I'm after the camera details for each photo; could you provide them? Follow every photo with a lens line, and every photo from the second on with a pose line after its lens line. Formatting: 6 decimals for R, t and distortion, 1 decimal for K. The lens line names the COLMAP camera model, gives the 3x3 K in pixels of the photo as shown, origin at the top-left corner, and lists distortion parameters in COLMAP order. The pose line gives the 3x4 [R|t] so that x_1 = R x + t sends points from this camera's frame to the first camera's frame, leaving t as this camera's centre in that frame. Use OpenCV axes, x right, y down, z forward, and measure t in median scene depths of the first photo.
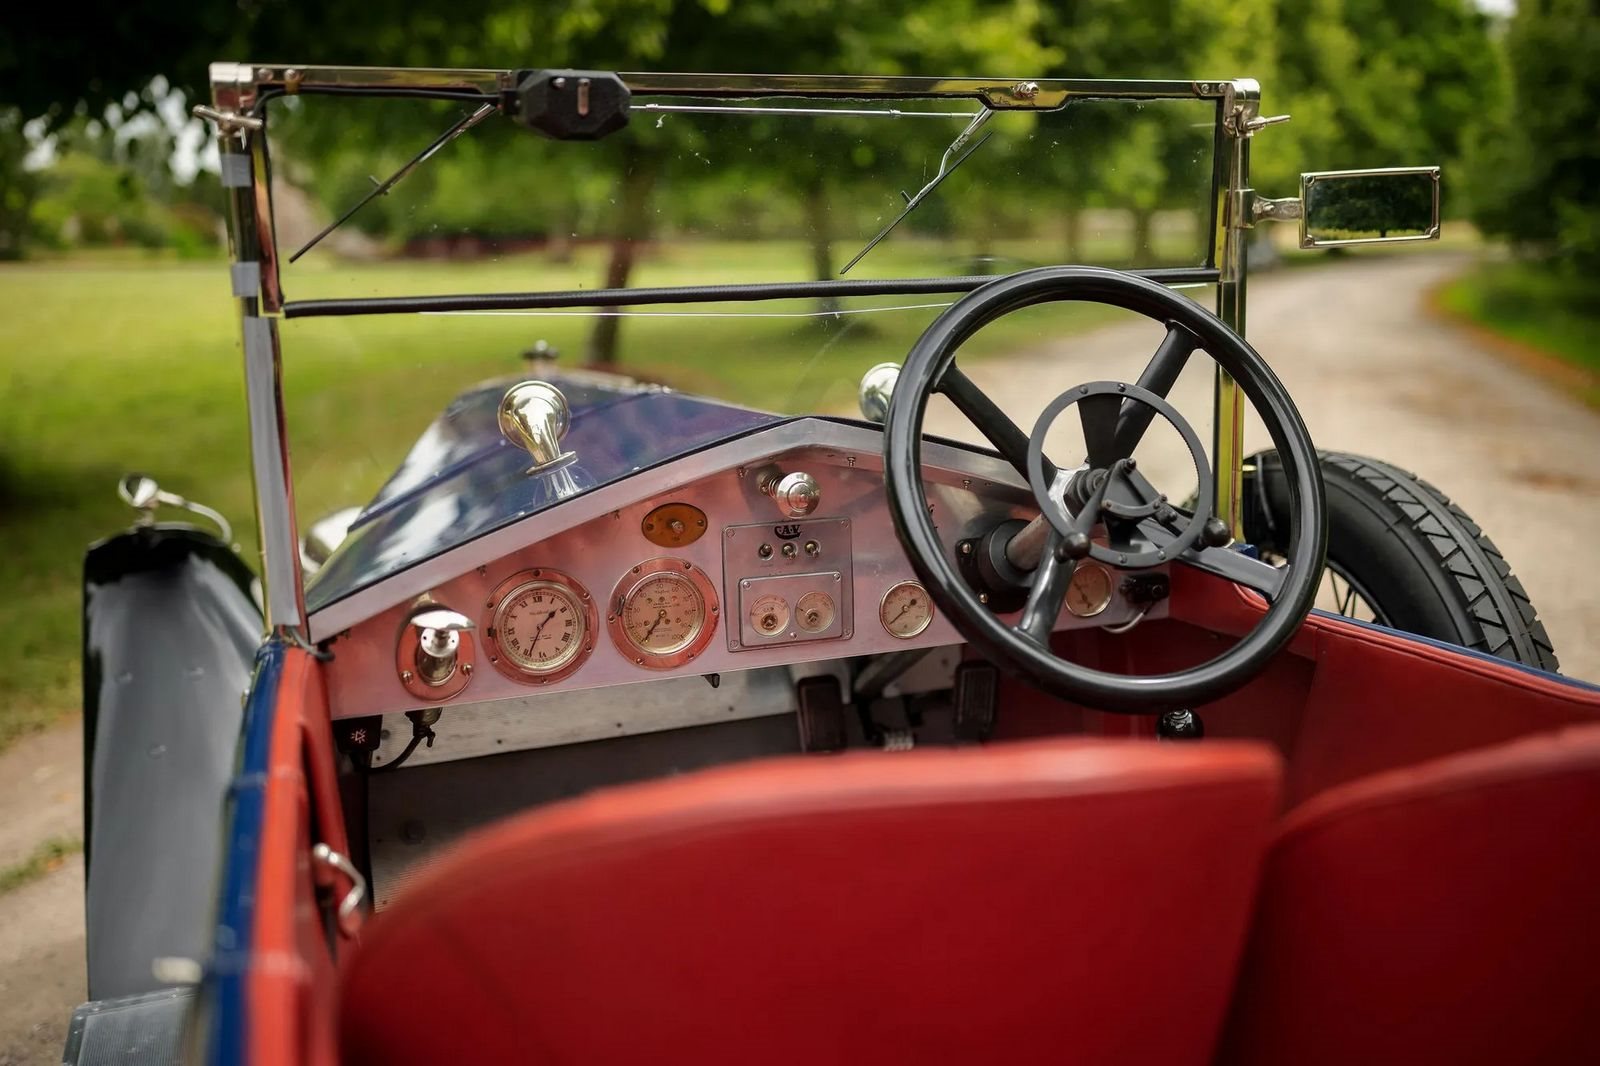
lens RADIAL K [[1480.8, 0, 800.0], [0, 1480.8, 533.0], [0, 0, 1]] dist [0.001204, 0.003096]
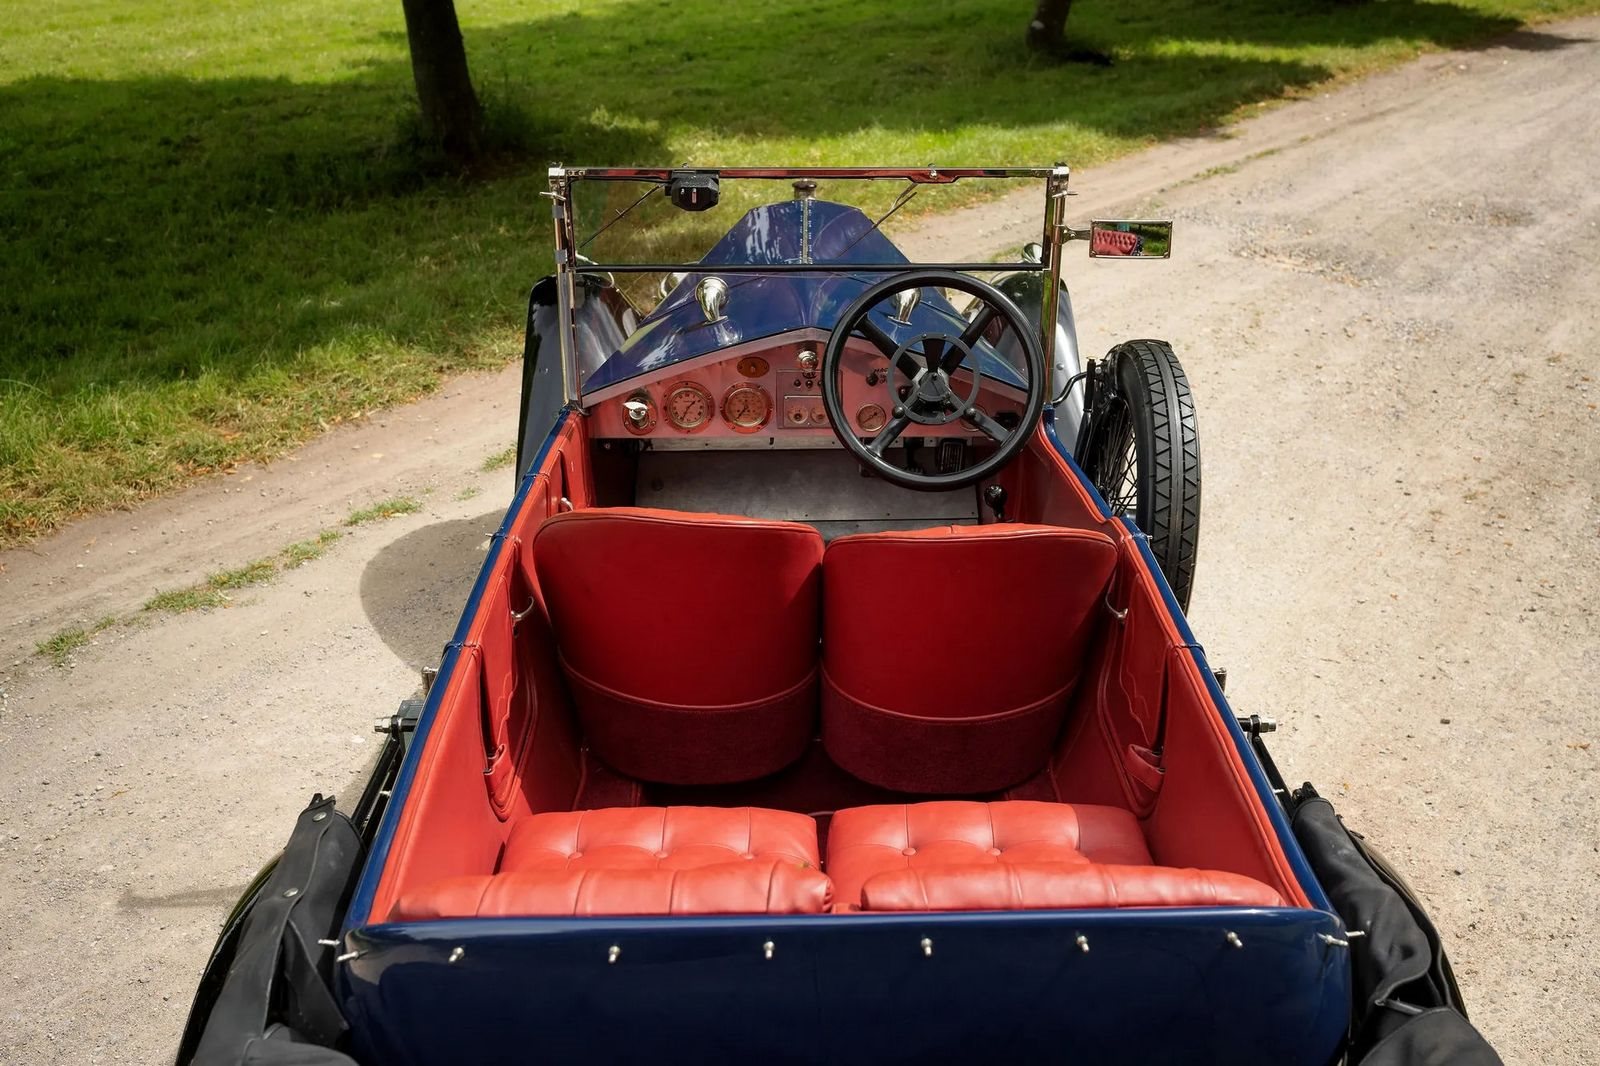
lens RADIAL K [[1480.8, 0, 800.0], [0, 1480.8, 533.0], [0, 0, 1]] dist [0.001204, 0.003096]
pose [[0.946258, 0.157366, -0.282544, 0.614949], [-0.083344, 0.962782, 0.257107, -0.327588], [0.312489, -0.219741, 0.924156, -0.985261]]
